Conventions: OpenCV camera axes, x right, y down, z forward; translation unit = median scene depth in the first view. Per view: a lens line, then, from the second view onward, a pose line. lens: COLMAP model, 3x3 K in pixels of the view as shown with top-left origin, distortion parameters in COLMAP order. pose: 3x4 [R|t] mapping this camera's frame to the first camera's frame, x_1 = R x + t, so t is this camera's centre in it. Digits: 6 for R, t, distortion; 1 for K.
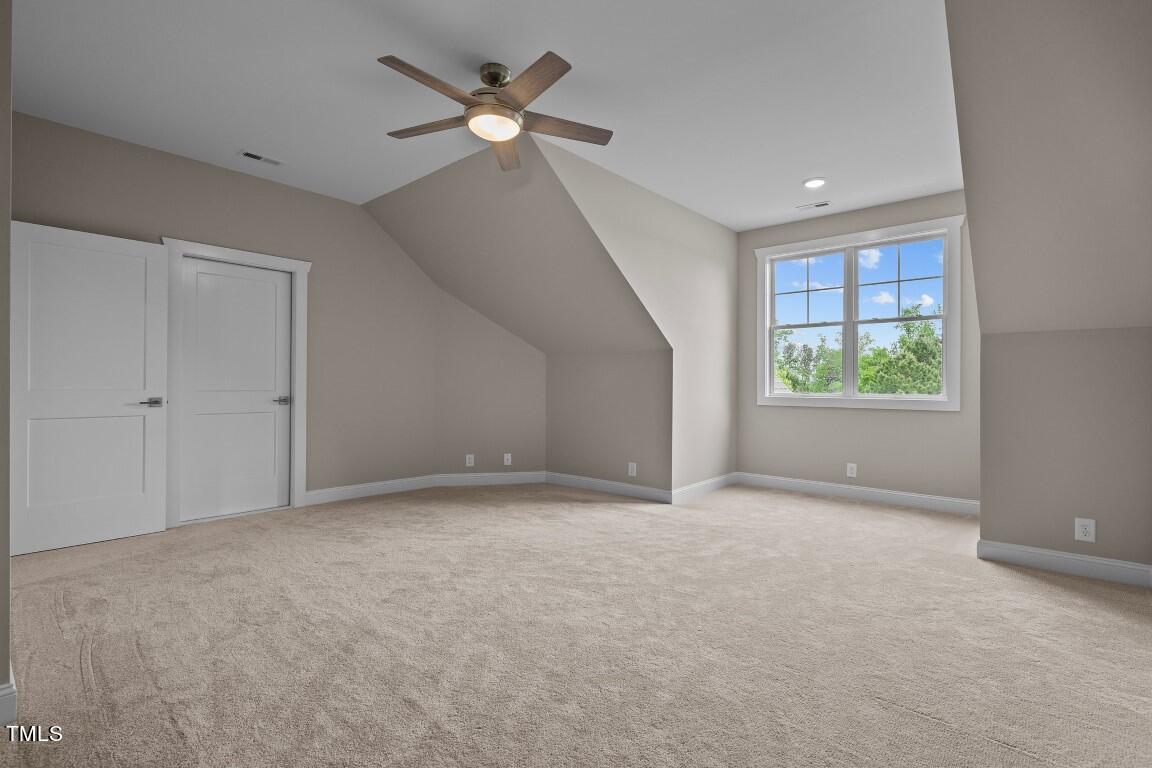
lens RADIAL K [[523.5, 0, 581.5], [0, 523.5, 384.4], [0, 0, 1]] dist [-0.004369, -0.000374]
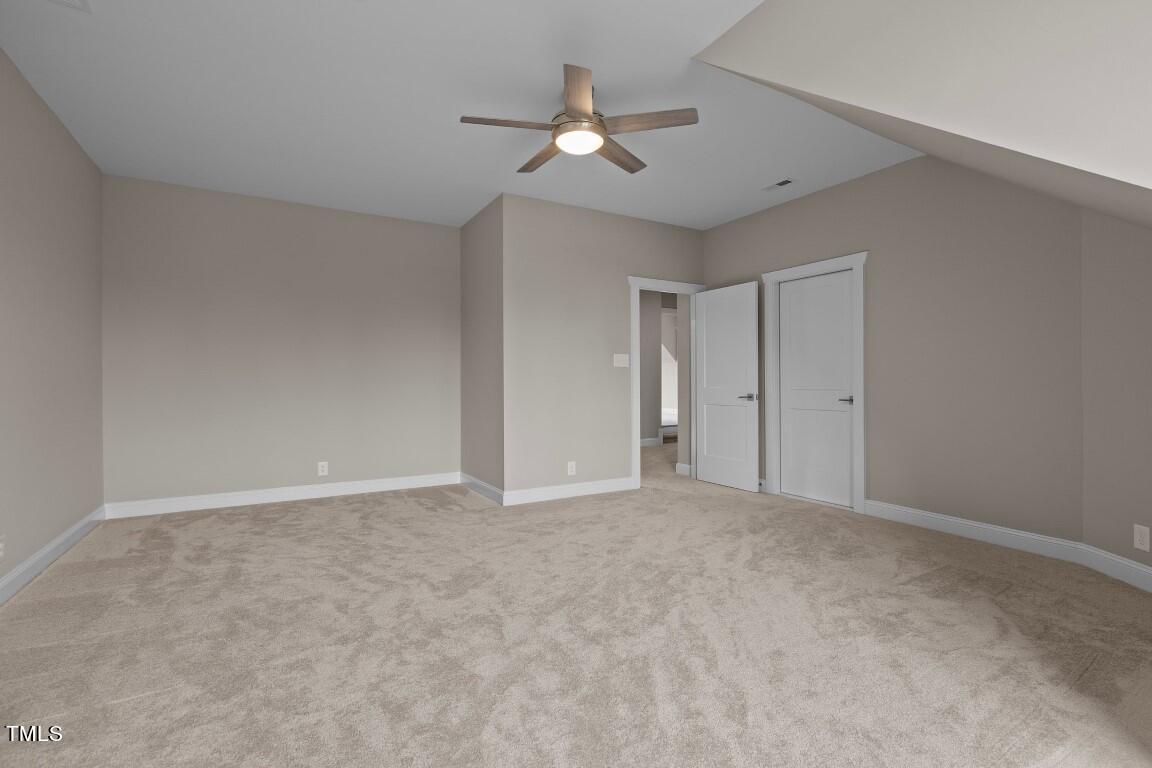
lens RADIAL K [[523.5, 0, 577.8], [0, 523.5, 380.6], [0, 0, 1]] dist [-0.004369, -0.000374]
pose [[-0.299336, -0.006770, -0.954124, 0.631001], [0.003184, 0.999962, -0.008094, 0.000218], [0.954143, -0.005461, -0.299303, 0.971609]]
